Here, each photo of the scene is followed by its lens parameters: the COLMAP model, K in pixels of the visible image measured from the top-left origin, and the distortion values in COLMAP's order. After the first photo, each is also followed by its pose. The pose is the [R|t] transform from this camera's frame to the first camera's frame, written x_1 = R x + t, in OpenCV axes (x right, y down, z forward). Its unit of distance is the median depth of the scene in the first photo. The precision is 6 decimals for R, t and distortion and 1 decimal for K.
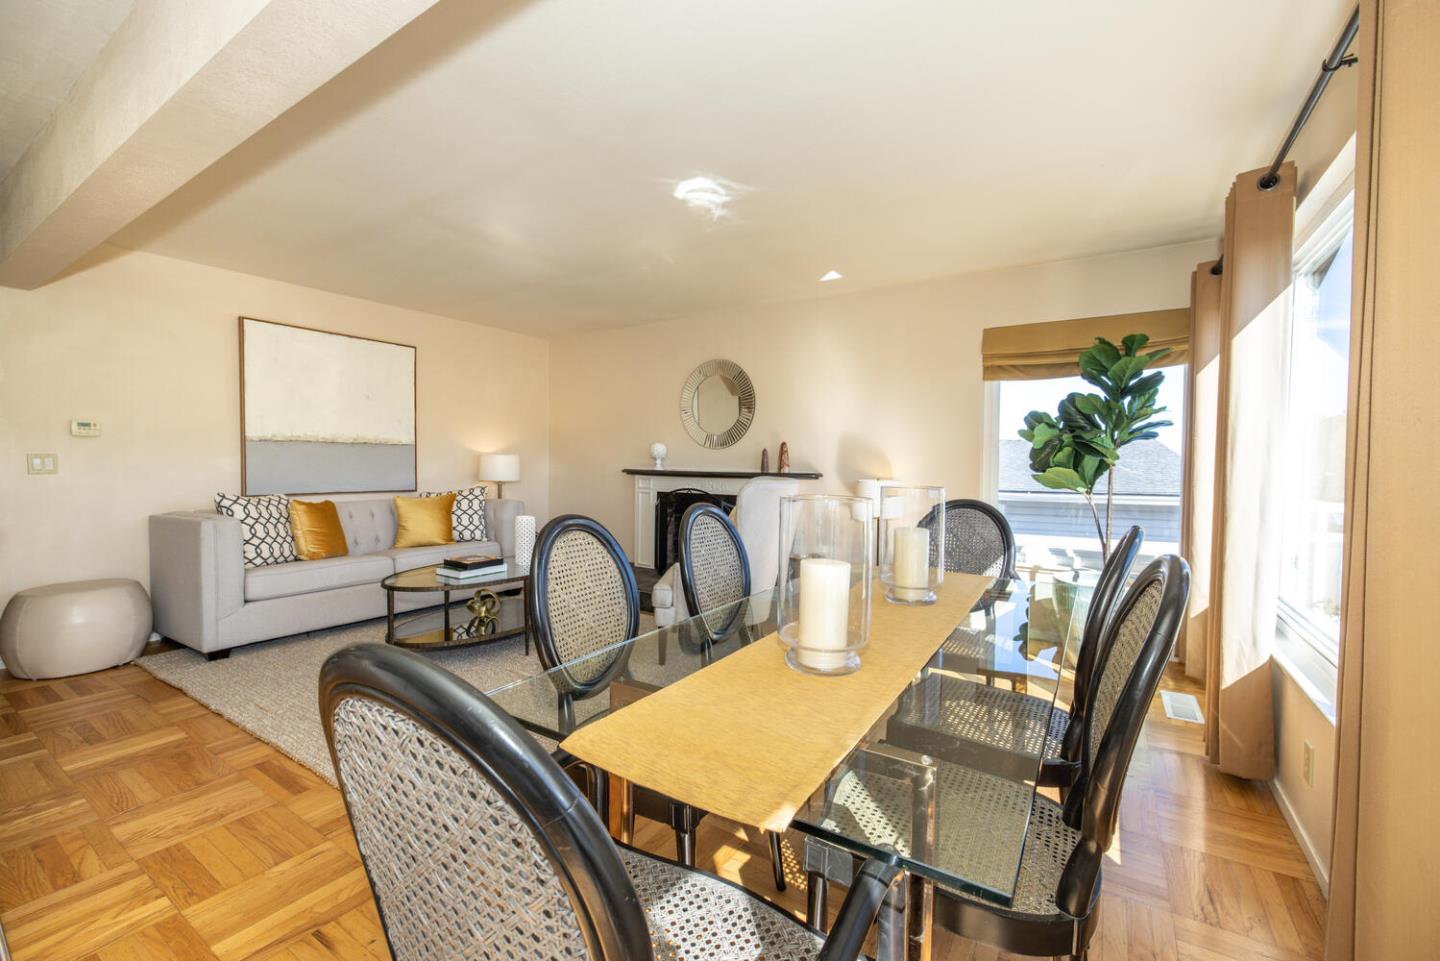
lens RADIAL K [[599.9, 0, 716.8], [0, 599.9, 480.5], [0, 0, 1]] dist [-0.000051, -0.000101]
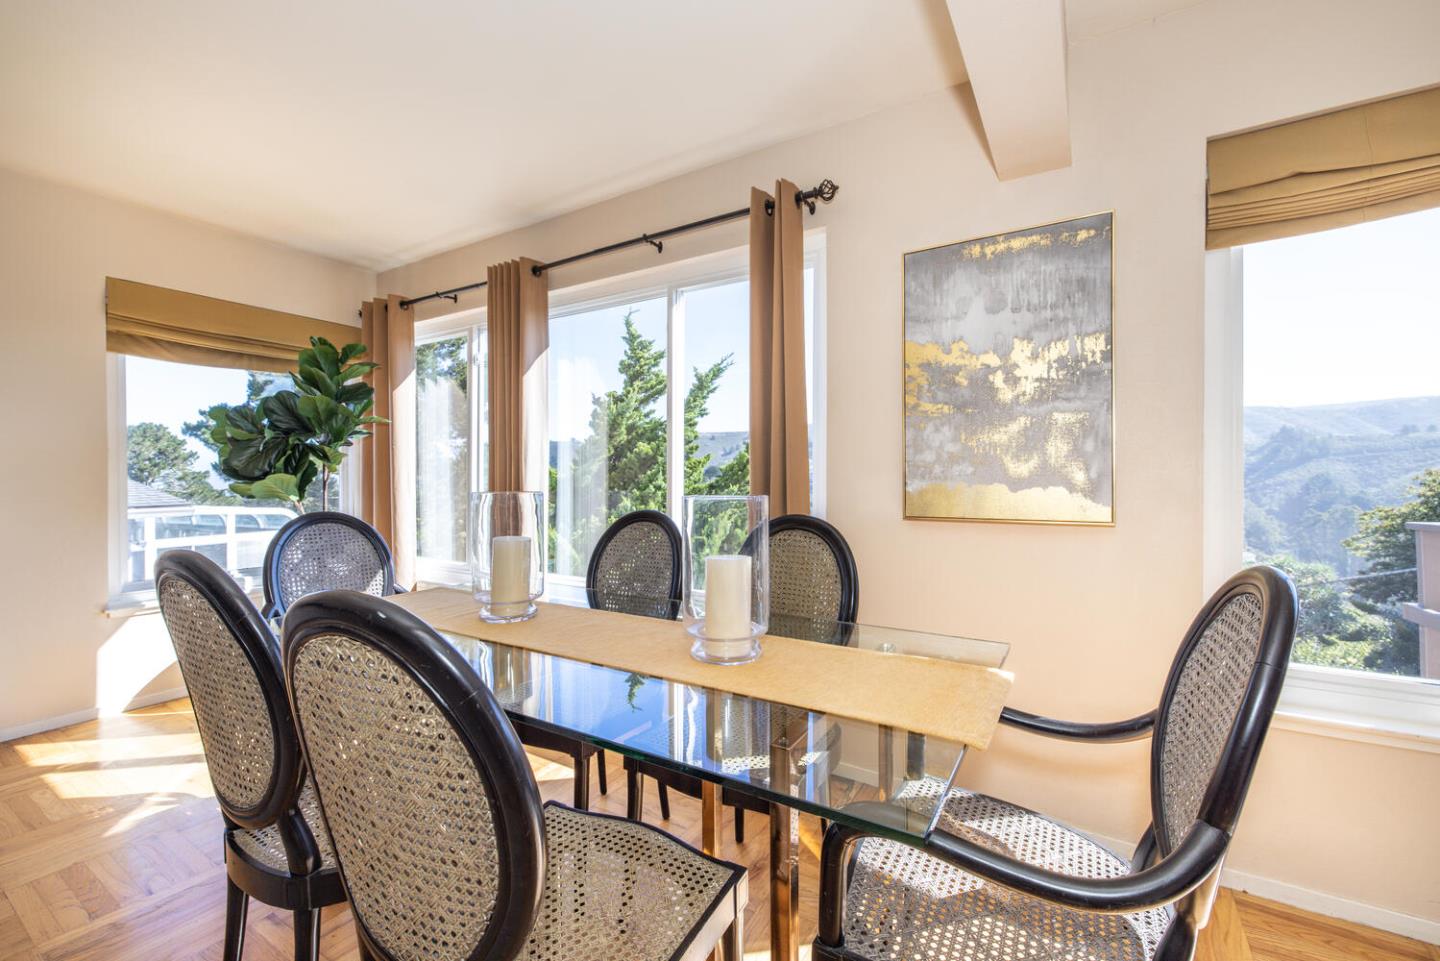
lens RADIAL K [[592.8, 0, 714.7], [0, 592.8, 475.8], [0, 0, 1]] dist [-0.000577, -0.000083]
pose [[-0.025119, -0.013413, 0.999594, -0.263840], [0.035496, 0.999267, 0.014301, -0.005521], [-0.999054, 0.035841, -0.024624, 0.315527]]
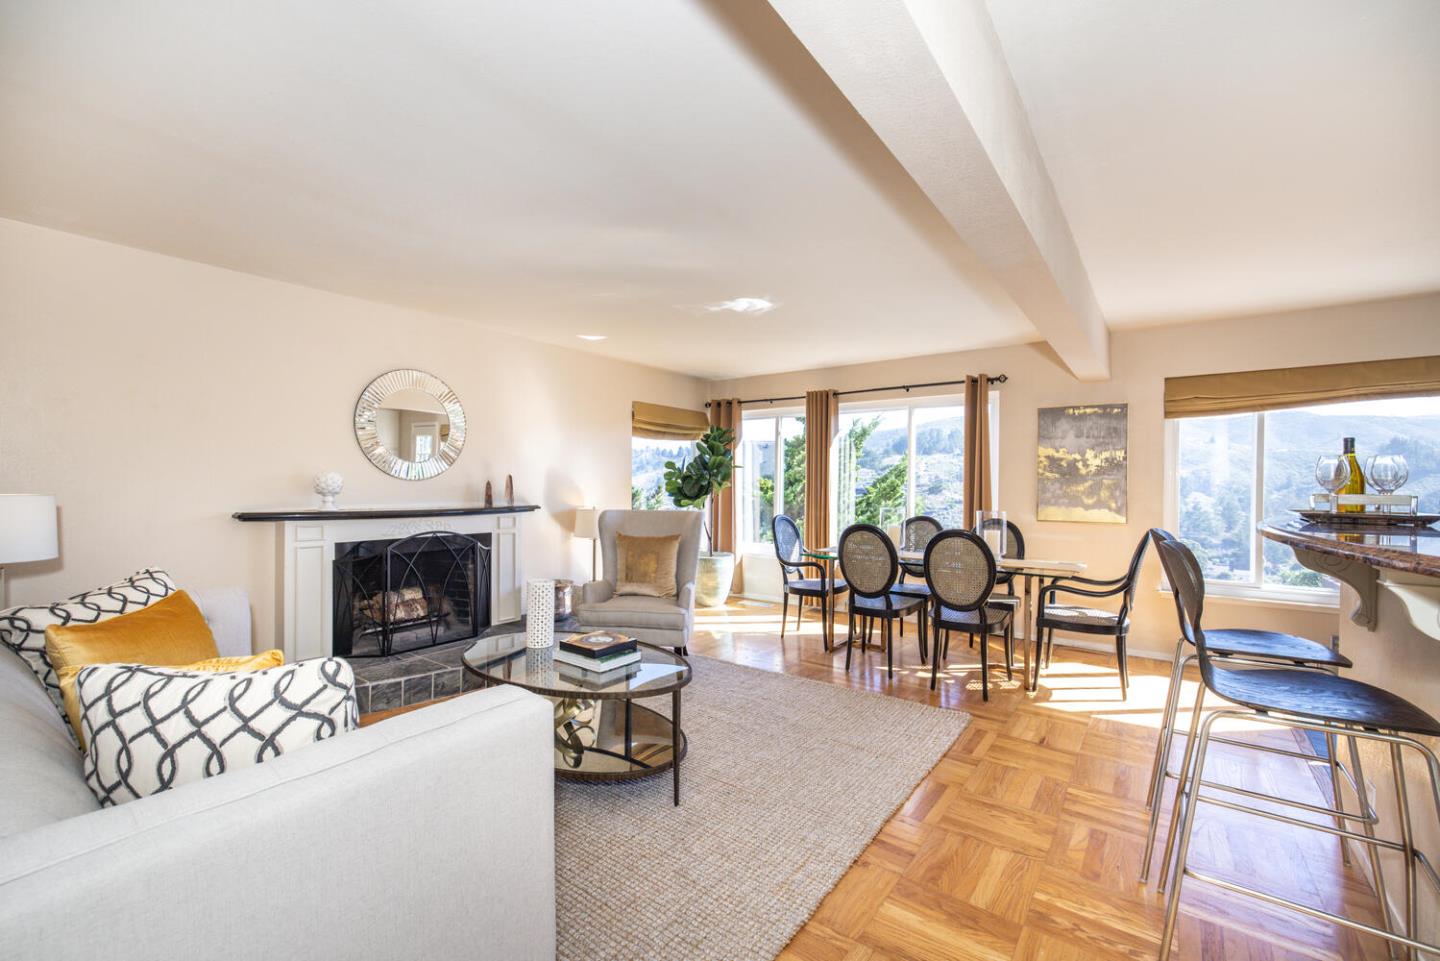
lens RADIAL K [[600.7, 0, 713.4], [0, 600.7, 482.4], [0, 0, 1]] dist [0.000948, 0.000193]
pose [[0.060336, -0.011041, 0.998117, -1.012545], [0.024667, 0.999650, 0.009567, -0.061871], [-0.997873, 0.024043, 0.060587, 0.720155]]
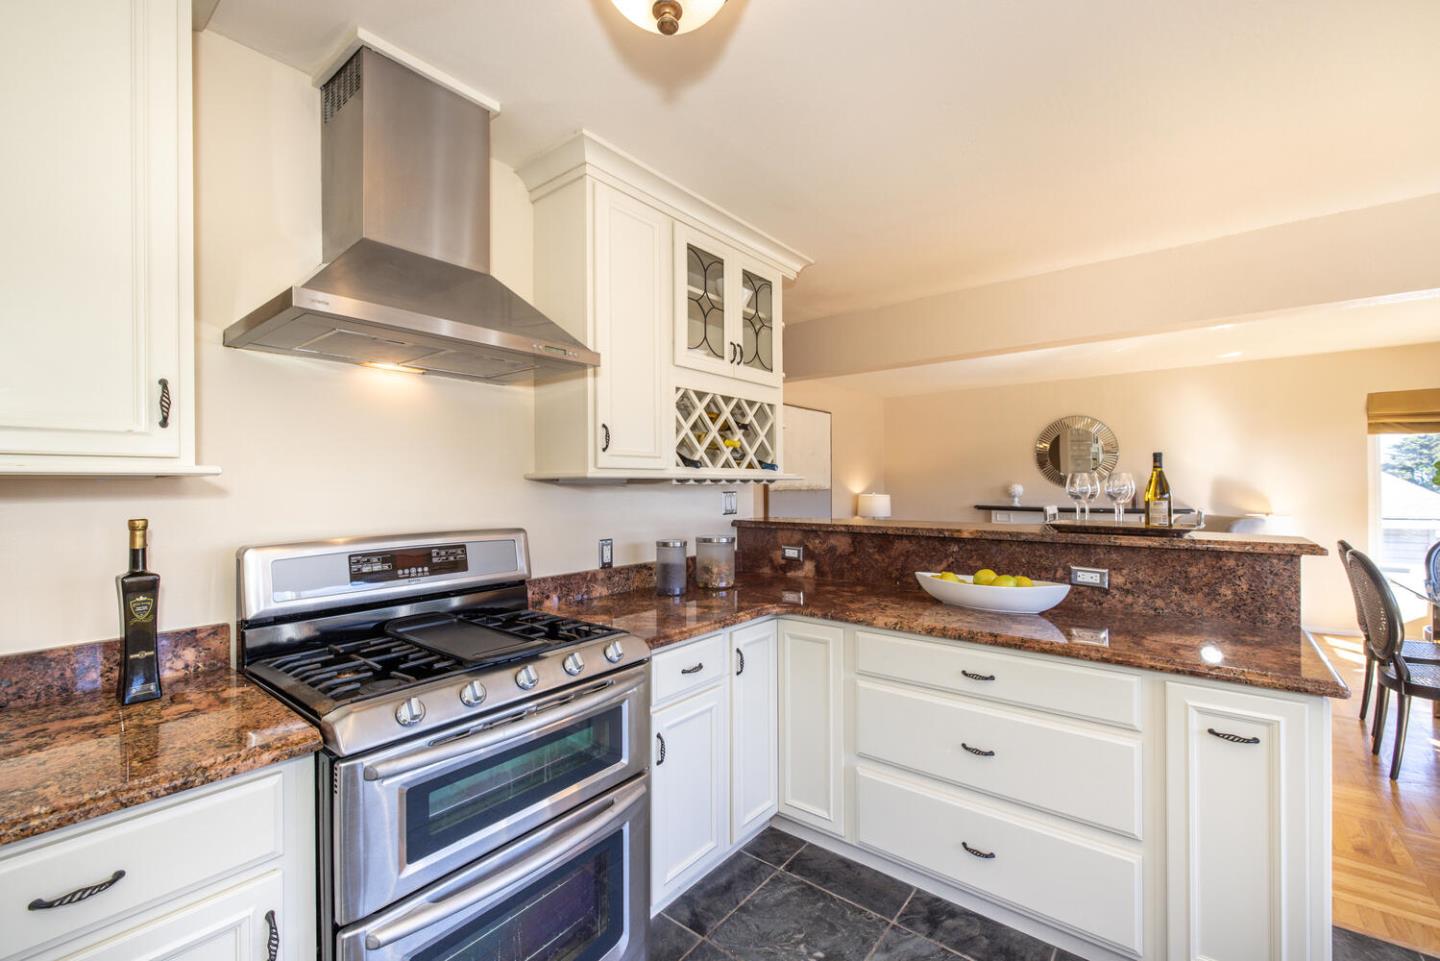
lens RADIAL K [[602.2, 0, 720.0], [0, 602.2, 480.5], [0, 0, 1]] dist [-0.000240, -0.000165]
pose [[0.994404, -0.020525, -0.103630, -0.778587], [0.016421, 0.999052, -0.040305, -0.041797], [0.104359, 0.038378, 0.993799, -0.394306]]
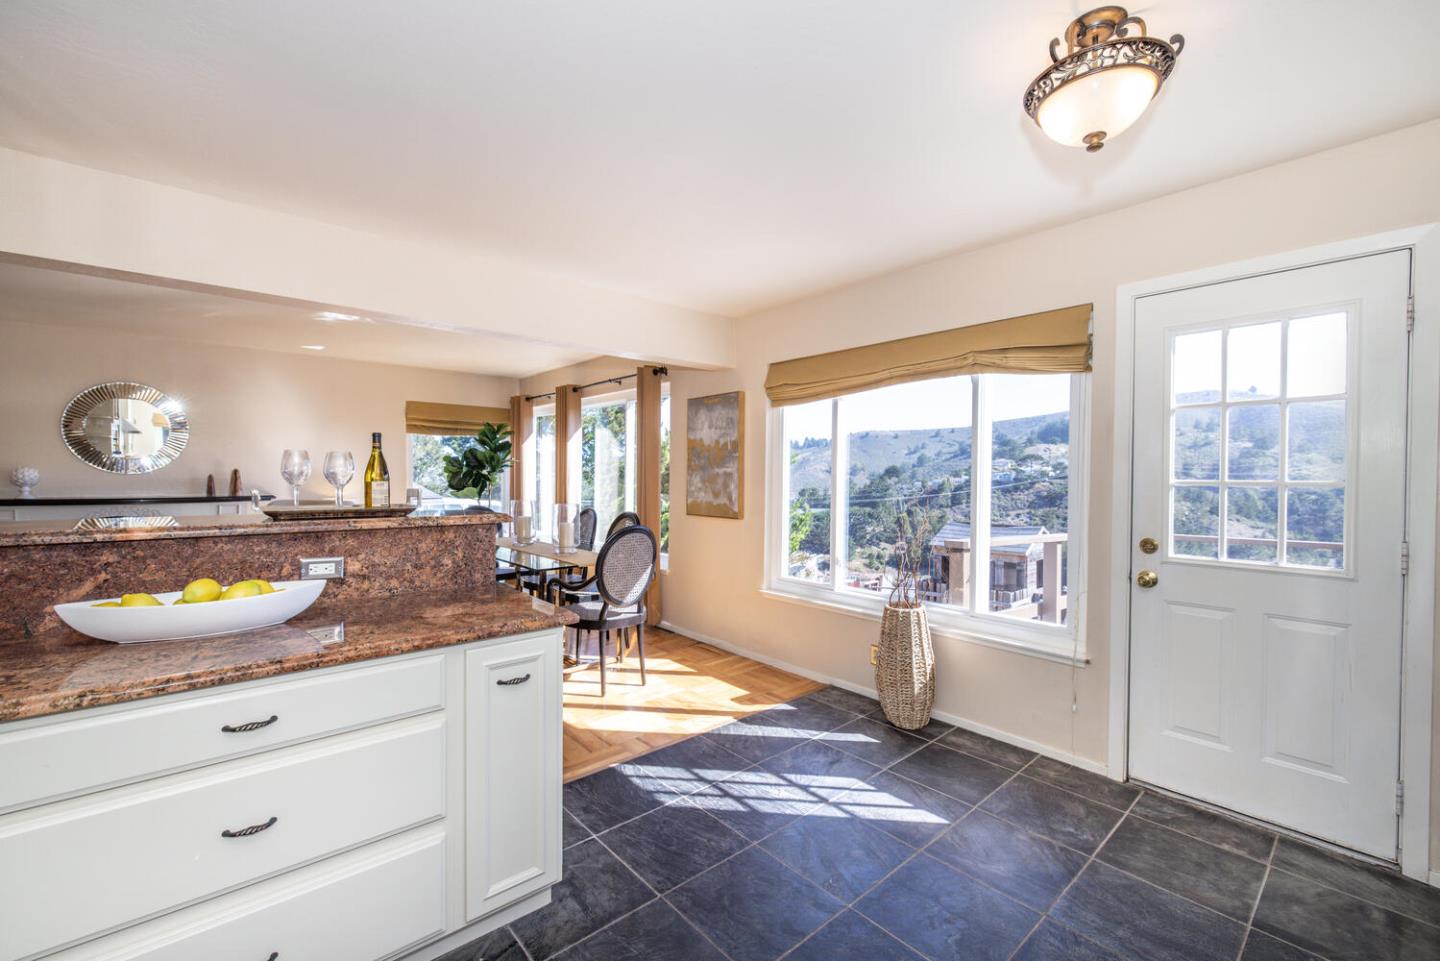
lens RADIAL K [[597.3, 0, 716.8], [0, 597.3, 481.9], [0, 0, 1]] dist [-0.000823, -0.000174]
pose [[0.272822, -0.023748, 0.961771, -0.878864], [0.027328, 0.999483, 0.016928, -0.039292], [-0.961676, 0.021665, 0.273330, -0.240831]]
